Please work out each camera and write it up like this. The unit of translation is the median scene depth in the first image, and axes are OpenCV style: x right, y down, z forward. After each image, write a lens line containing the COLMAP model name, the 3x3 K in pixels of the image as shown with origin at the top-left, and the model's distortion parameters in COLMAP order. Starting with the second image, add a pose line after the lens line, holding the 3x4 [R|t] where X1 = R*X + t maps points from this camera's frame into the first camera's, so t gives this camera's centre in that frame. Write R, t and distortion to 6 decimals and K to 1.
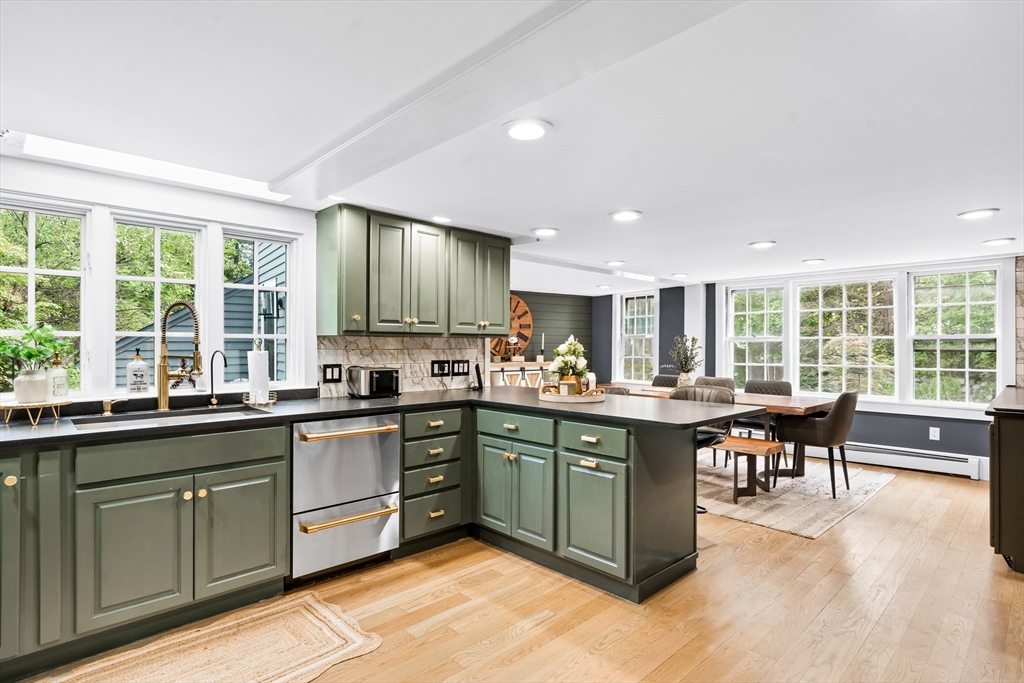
lens RADIAL K [[535.7, 0, 512.6], [0, 535.7, 348.8], [0, 0, 1]] dist [0.002658, 0.000658]
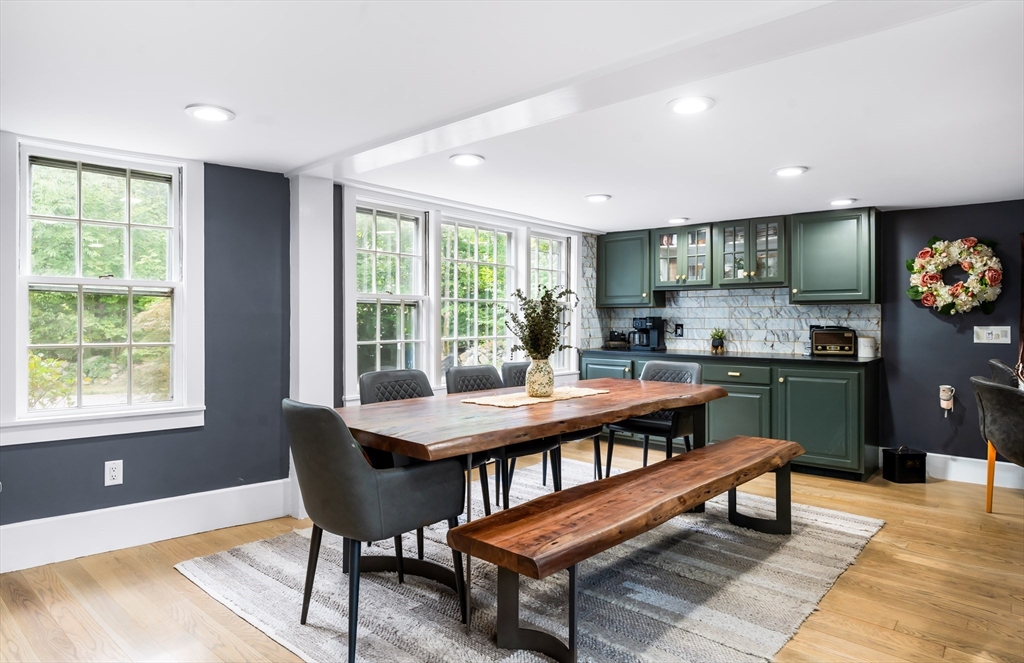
lens RADIAL K [[595.1, 0, 512.0], [0, 595.1, 331.5], [0, 0, 1]] dist [-0.050905, -0.000354]
pose [[-0.082600, -0.018995, 0.996402, -0.199307], [-0.001472, 0.999820, 0.018939, 0.005917], [-0.996582, 0.000098, -0.082613, 0.883780]]
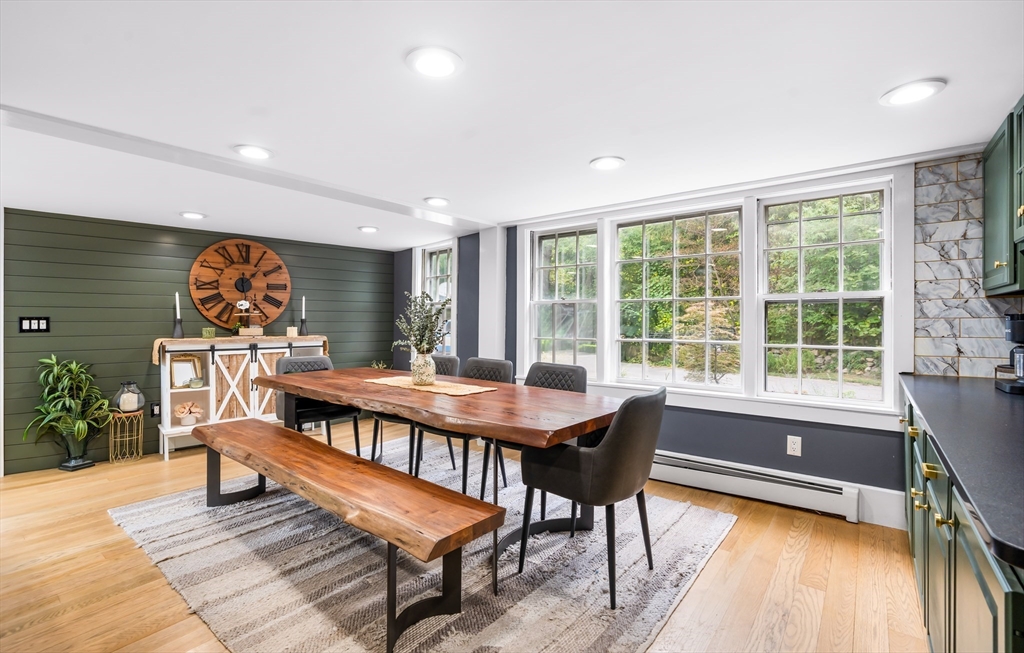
lens RADIAL K [[478.7, 0, 512.0], [0, 478.7, 326.5], [0, 0, 1]] dist [-0.002072, -0.000004]
pose [[0.990670, -0.000602, 0.136281, 0.283338], [-0.000278, 0.999979, 0.006434, 0.008447], [-0.136282, -0.006412, 0.990649, 0.363908]]
